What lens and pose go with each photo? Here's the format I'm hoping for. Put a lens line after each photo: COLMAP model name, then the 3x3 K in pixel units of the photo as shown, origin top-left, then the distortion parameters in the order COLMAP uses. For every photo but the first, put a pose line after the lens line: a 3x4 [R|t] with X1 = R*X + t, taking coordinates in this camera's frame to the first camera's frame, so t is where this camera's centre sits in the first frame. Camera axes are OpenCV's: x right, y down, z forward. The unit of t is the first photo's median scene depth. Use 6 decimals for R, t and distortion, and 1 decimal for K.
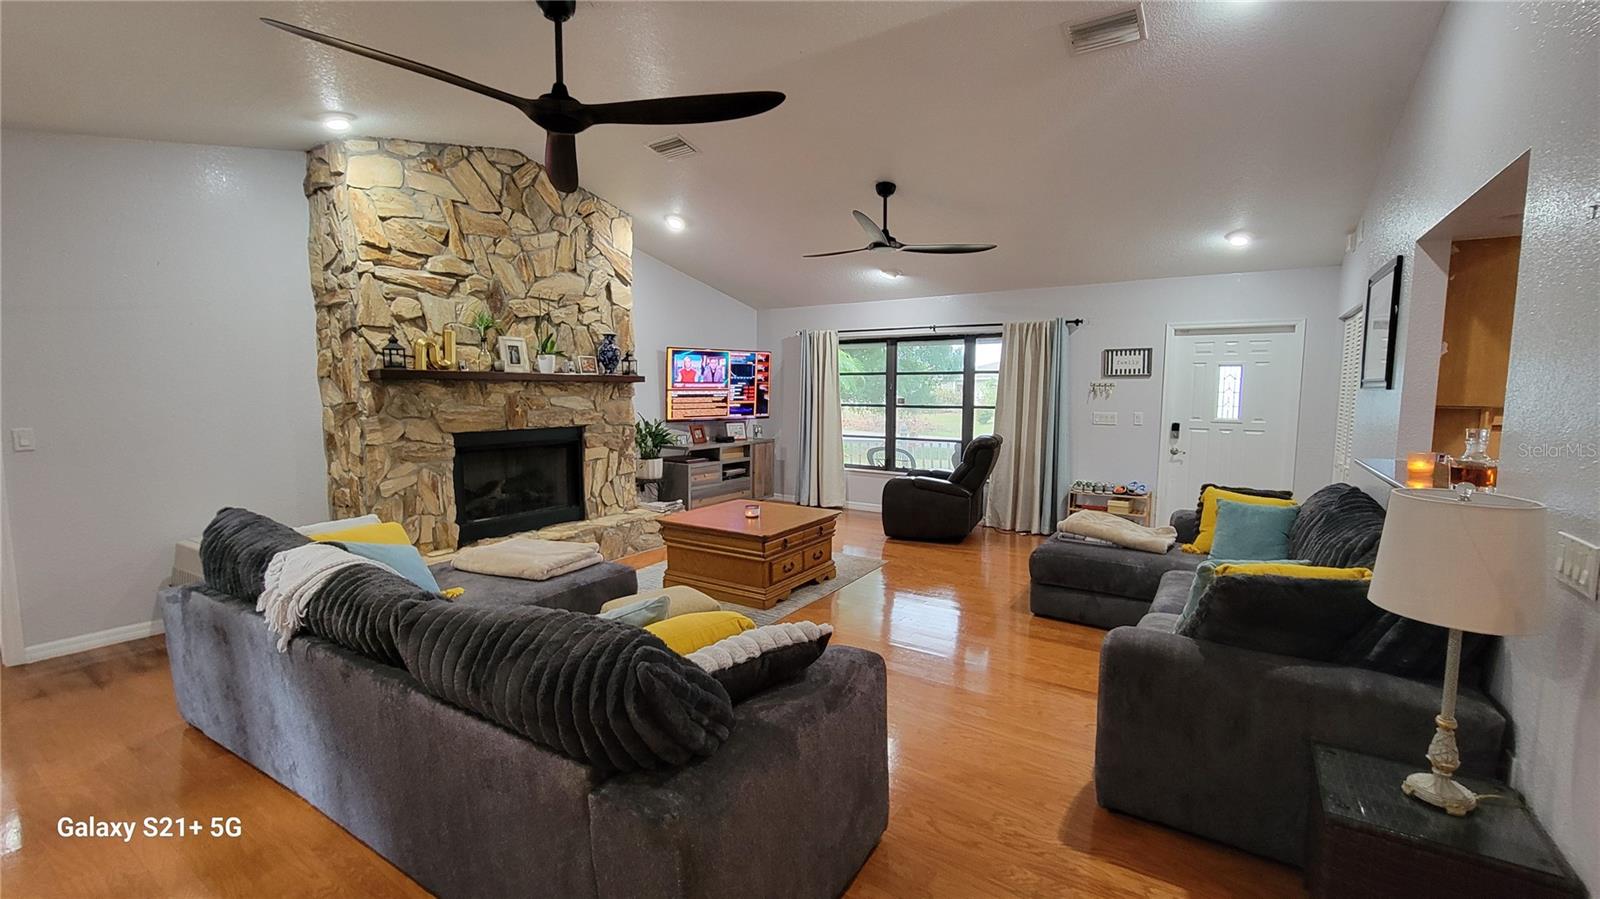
lens RADIAL K [[652.5, 0, 804.3], [0, 652.5, 443.6], [0, 0, 1]] dist [0.006191, -0.000334]
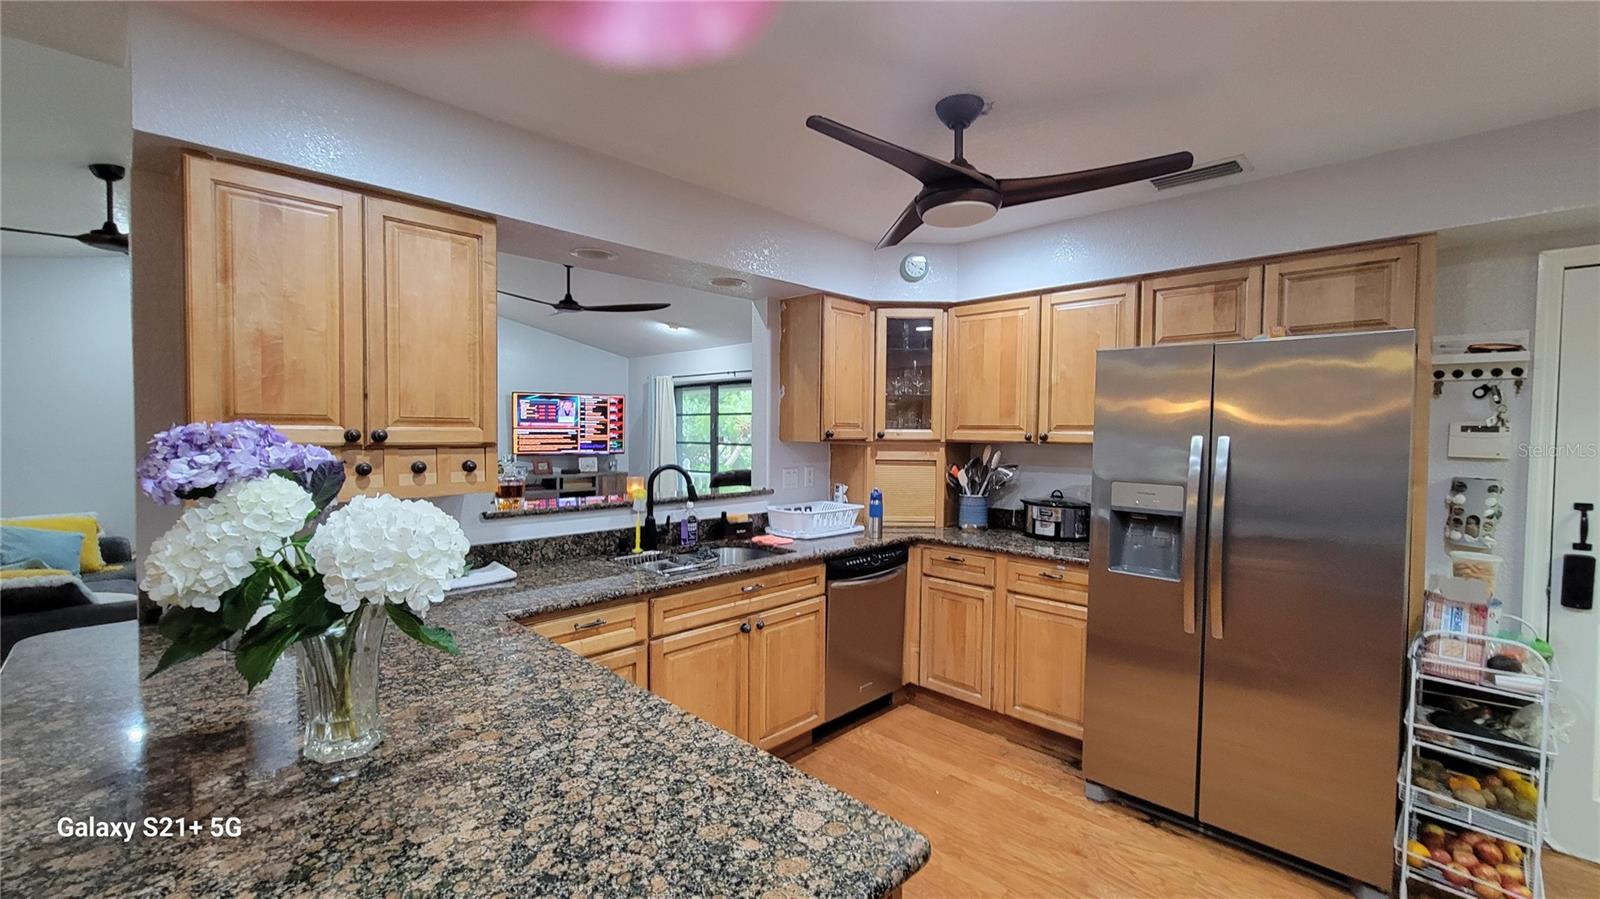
lens RADIAL K [[652.5, 0, 812.1], [0, 652.5, 450.1], [0, 0, 1]] dist [0.006191, -0.000334]
pose [[0.983514, 0.009030, -0.180604, 0.587156], [-0.018431, 0.998557, -0.050440, 0.007411], [0.179888, 0.052937, 0.982262, -0.067159]]
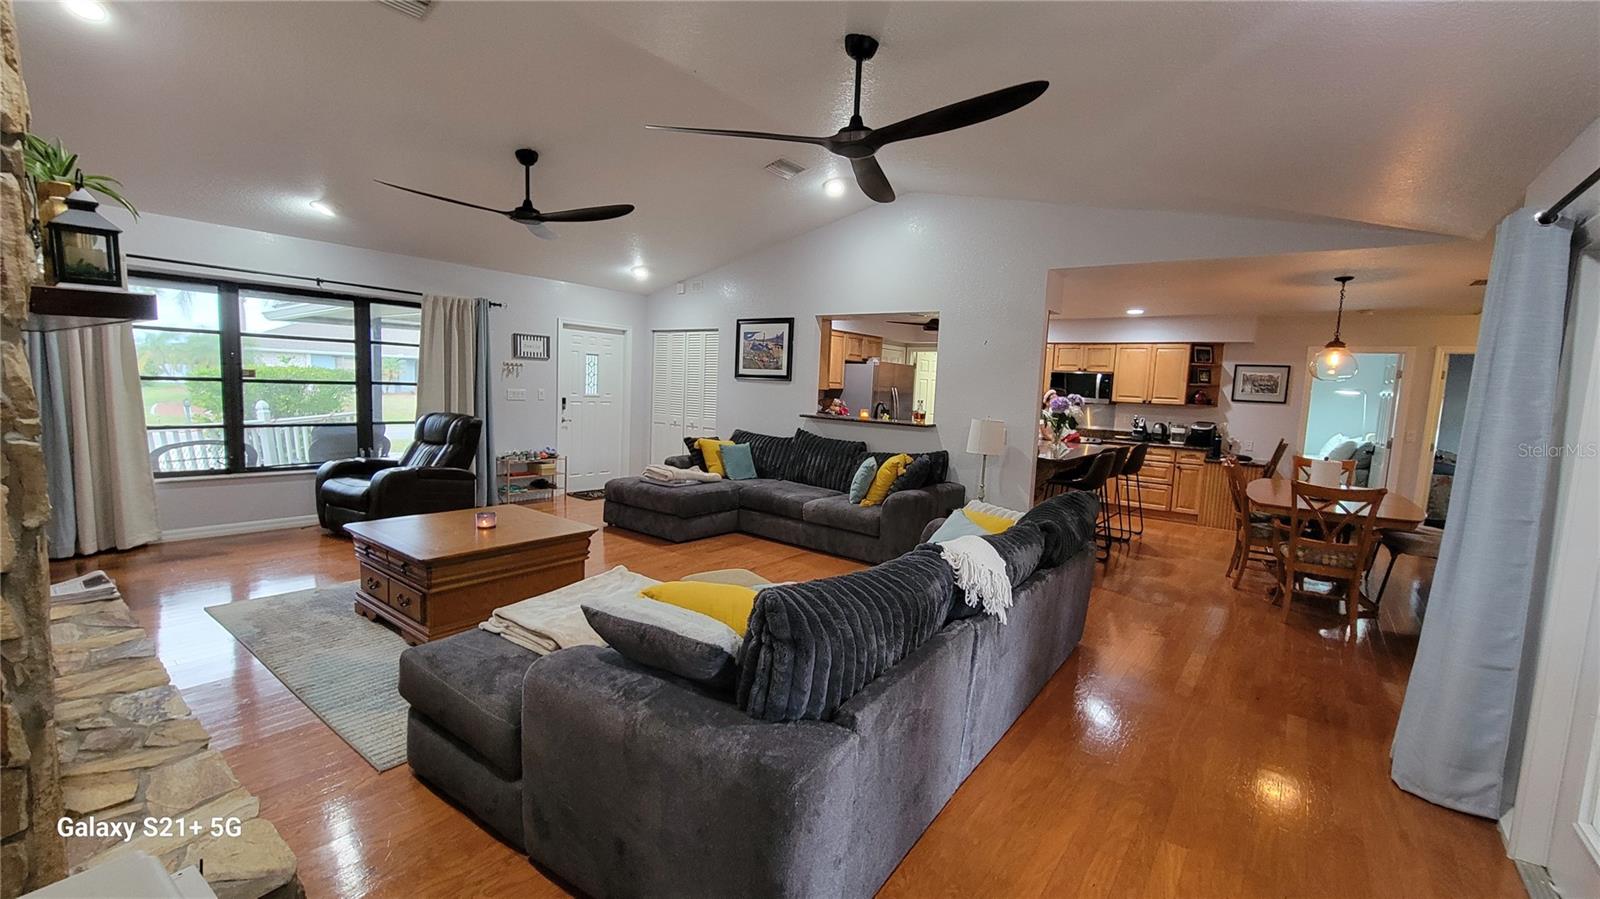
lens RADIAL K [[652.5, 0, 799.9], [0, 652.5, 451.3], [0, 0, 1]] dist [0.006191, -0.000334]
pose [[0.084961, -0.103415, 0.991003, -0.610814], [0.039084, 0.994180, 0.100396, -0.033913], [-0.995617, 0.030202, 0.088508, 0.398684]]
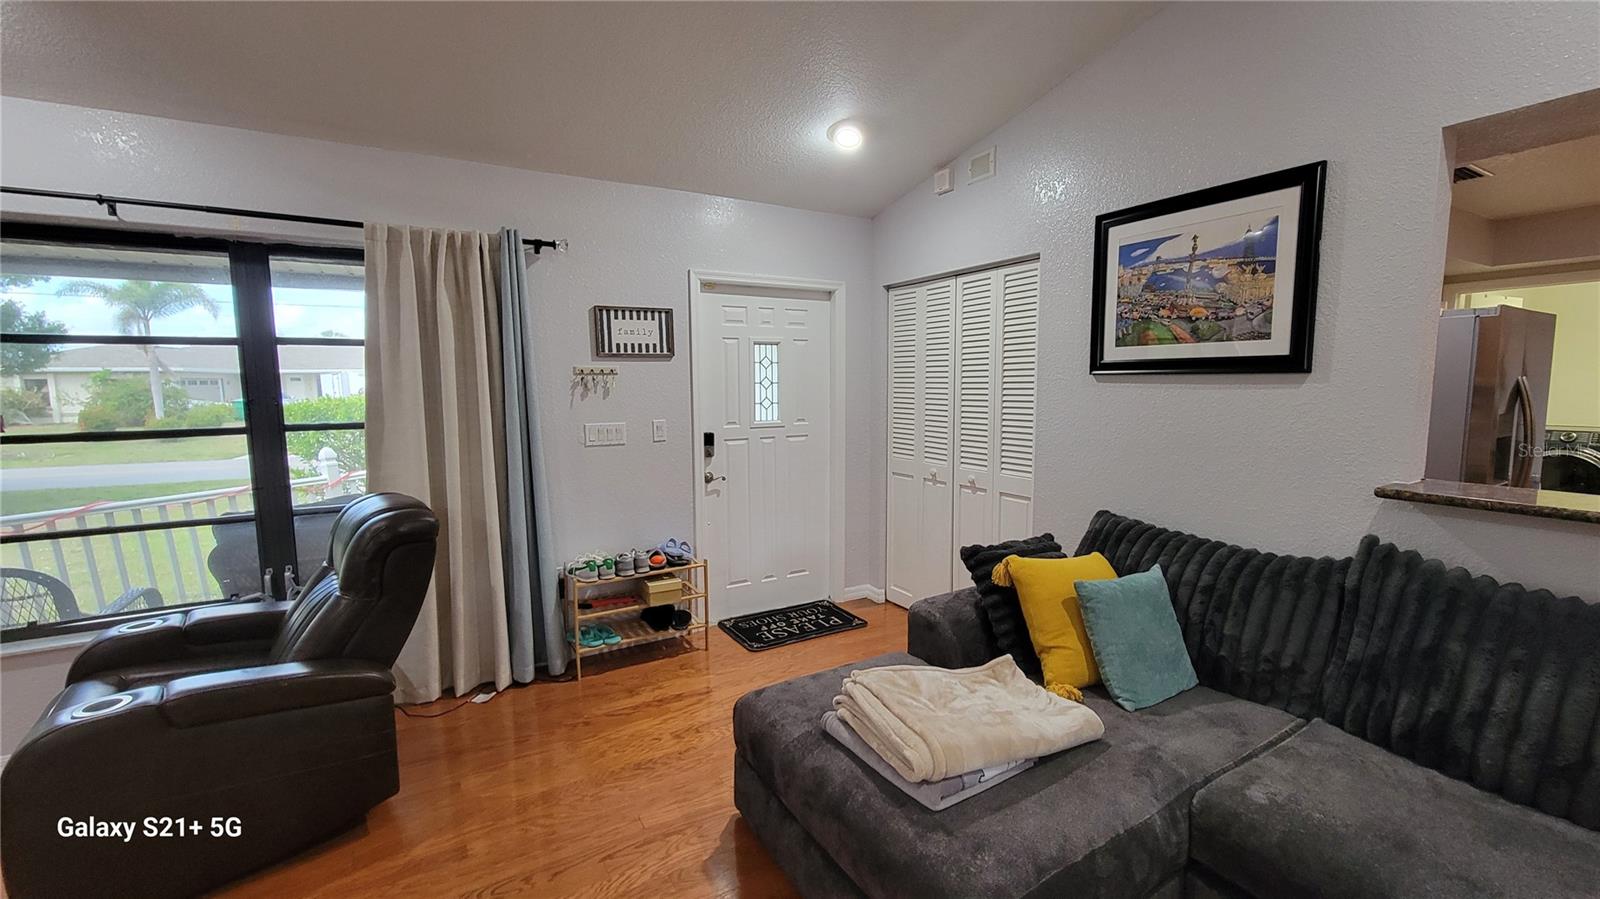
lens RADIAL K [[652.5, 0, 806.1], [0, 652.5, 457.5], [0, 0, 1]] dist [0.006191, -0.000334]
pose [[0.442554, -0.115298, 0.889299, 0.044331], [0.086824, 0.992550, 0.085477, -0.049161], [-0.892529, 0.039384, 0.449267, 0.584665]]
